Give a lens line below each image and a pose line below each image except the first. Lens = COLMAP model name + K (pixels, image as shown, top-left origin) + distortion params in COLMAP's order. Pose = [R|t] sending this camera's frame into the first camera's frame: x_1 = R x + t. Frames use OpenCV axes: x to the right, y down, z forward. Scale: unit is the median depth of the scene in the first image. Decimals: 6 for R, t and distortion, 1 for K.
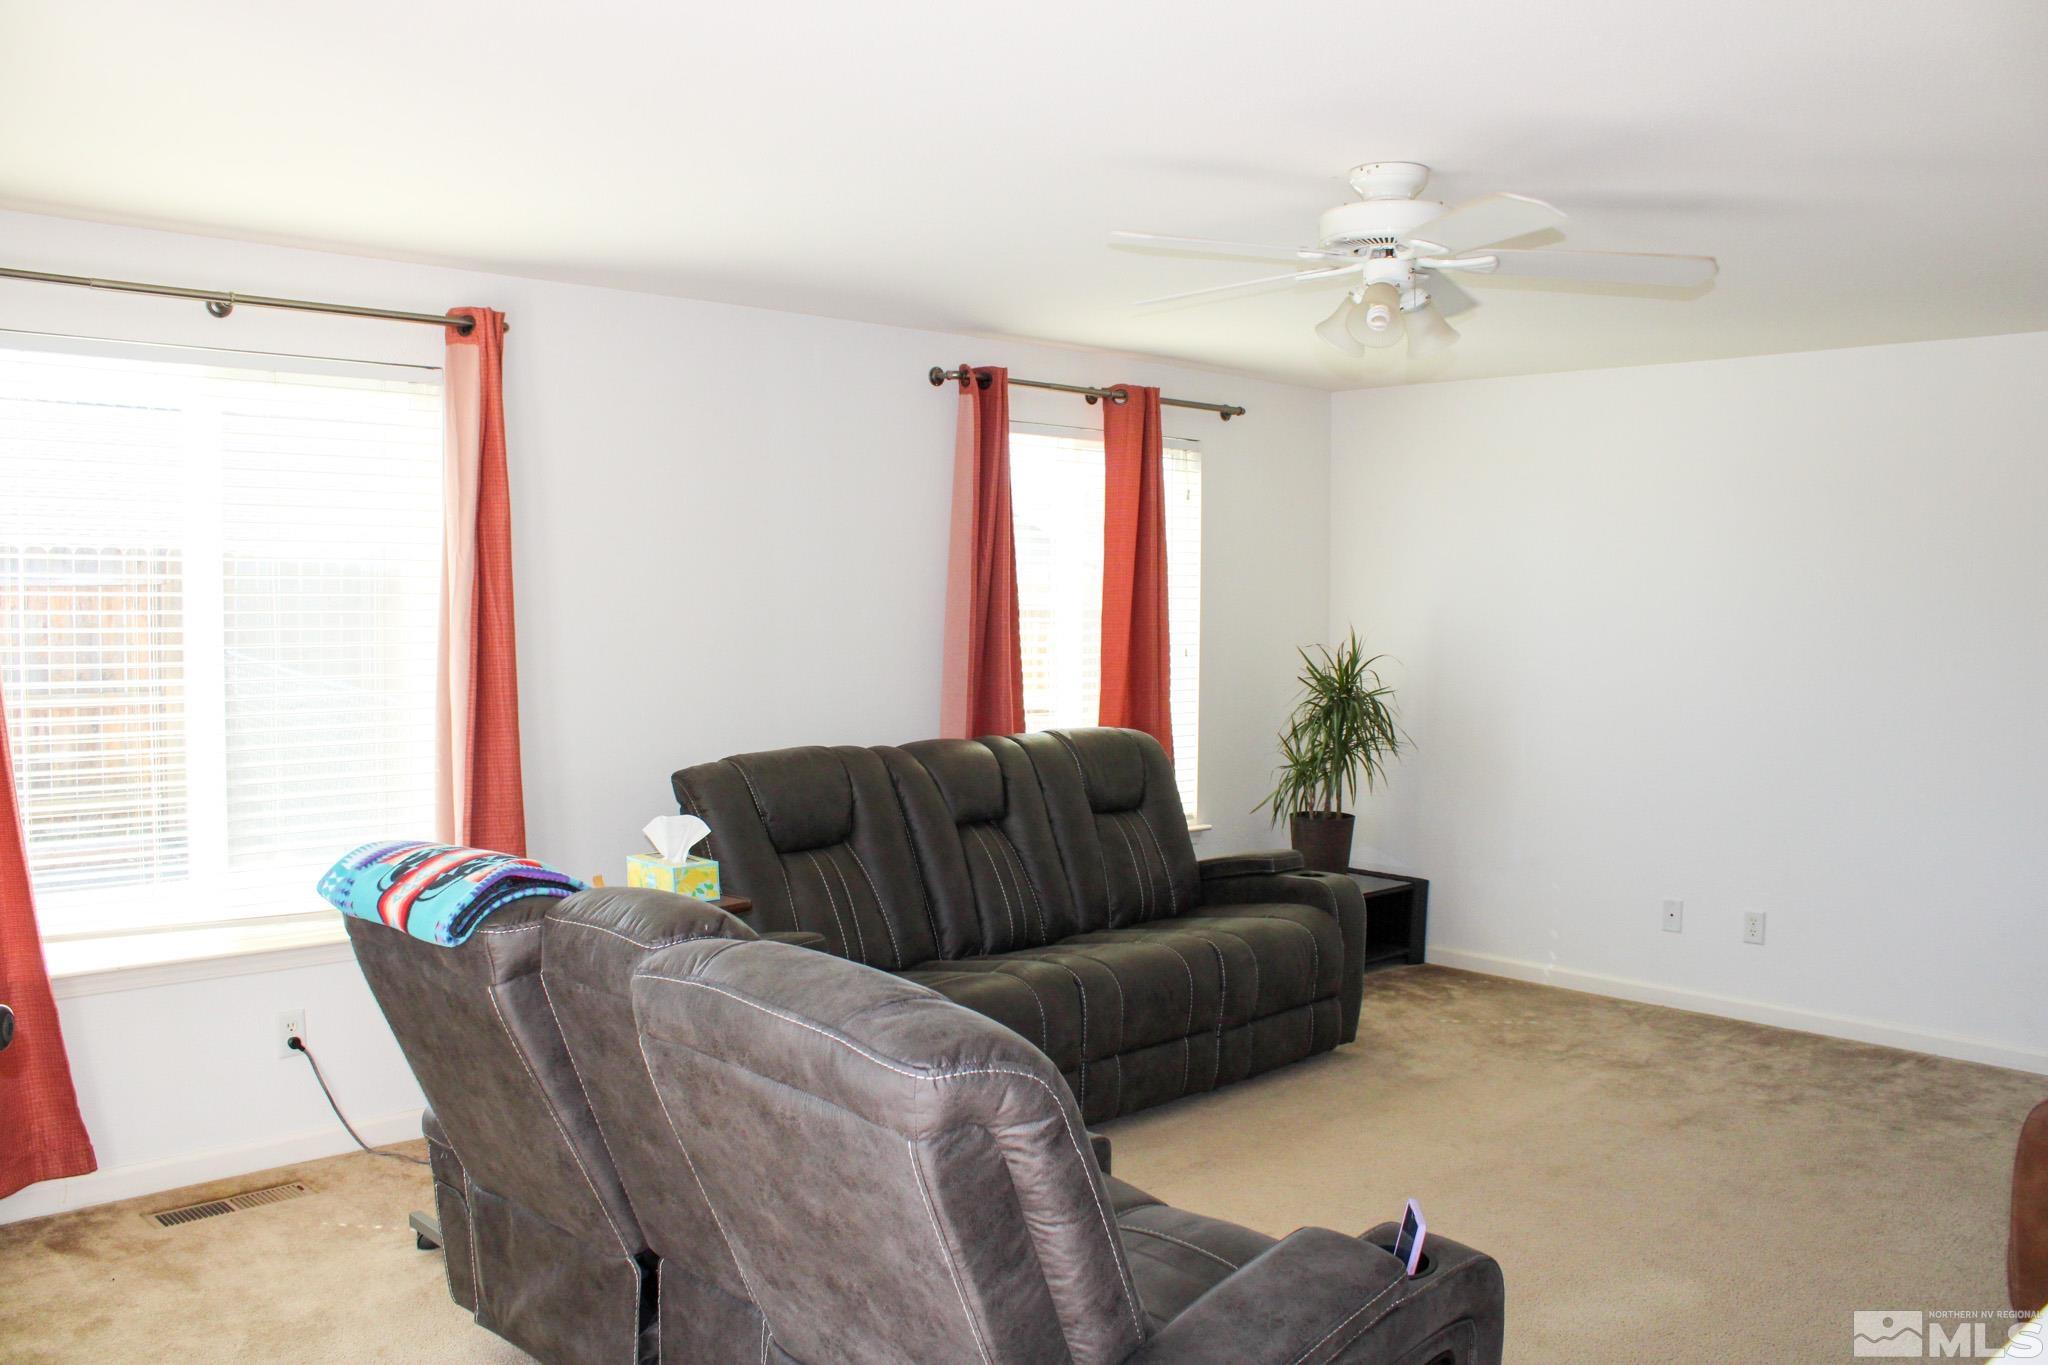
lens RADIAL K [[1703.7, 0, 1019.2], [0, 1703.7, 683.2], [0, 0, 1]] dist [-0.166255, 0.144391]
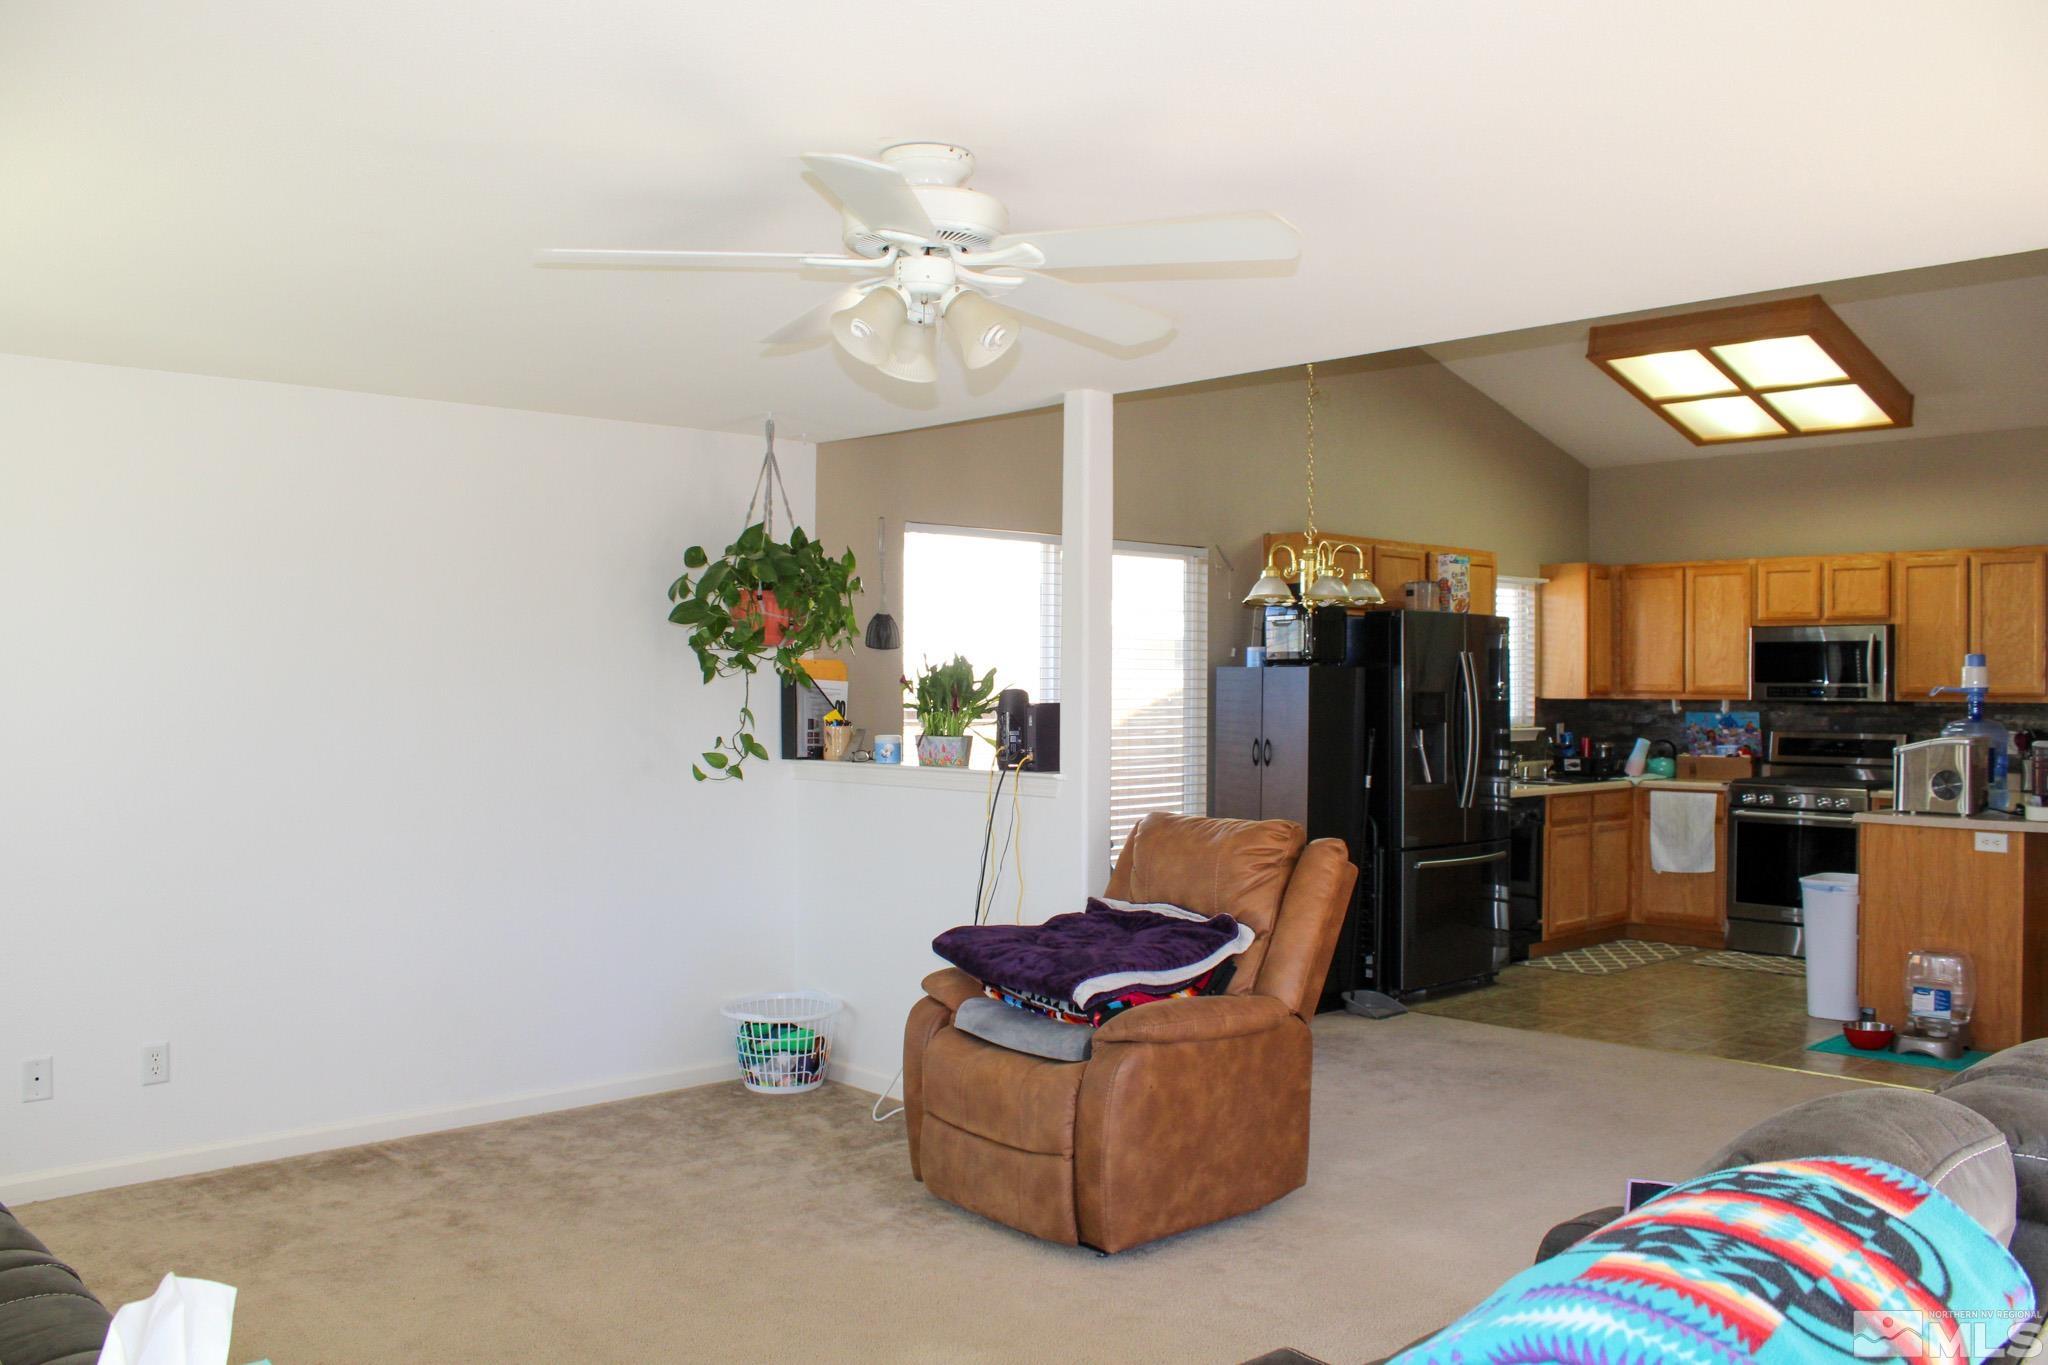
lens RADIAL K [[1703.7, 0, 1019.2], [0, 1703.7, 683.2], [0, 0, 1]] dist [-0.166255, 0.144391]
pose [[0.018113, -0.011734, 0.999767, -0.376269], [0.053040, 0.998534, 0.010759, -0.029287], [-0.998428, 0.052833, 0.018709, 0.567599]]
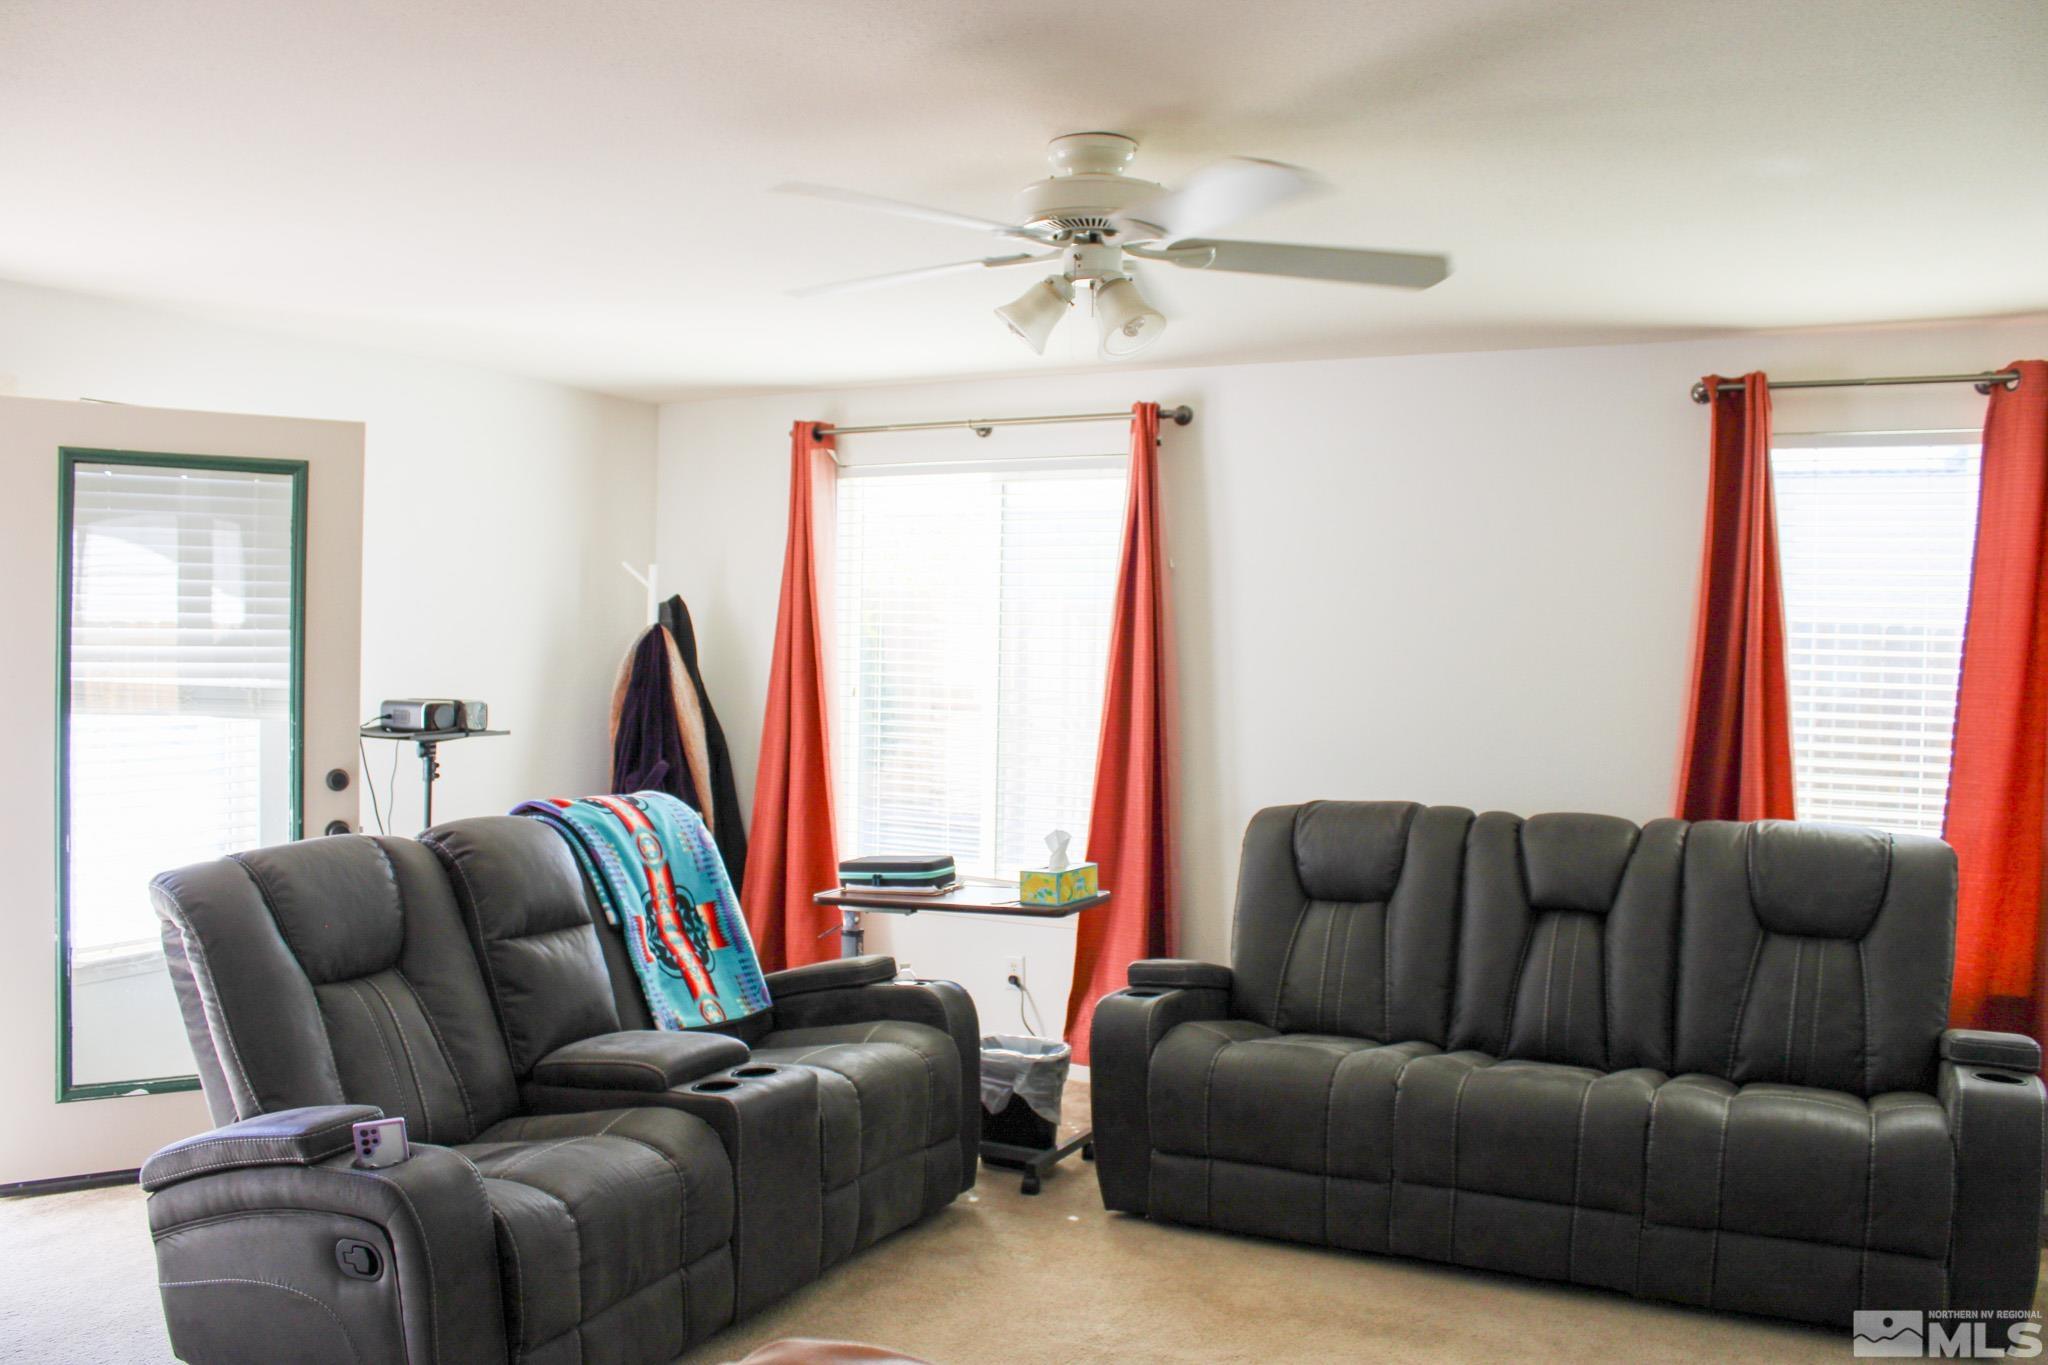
lens RADIAL K [[1703.7, 0, 1019.2], [0, 1703.7, 683.2], [0, 0, 1]] dist [-0.166255, 0.144391]
pose [[0.325349, 0.023278, -0.945307, 0.632812], [-0.063308, 0.997990, 0.002786, -0.016730], [0.943472, 0.058939, 0.326169, 0.418968]]
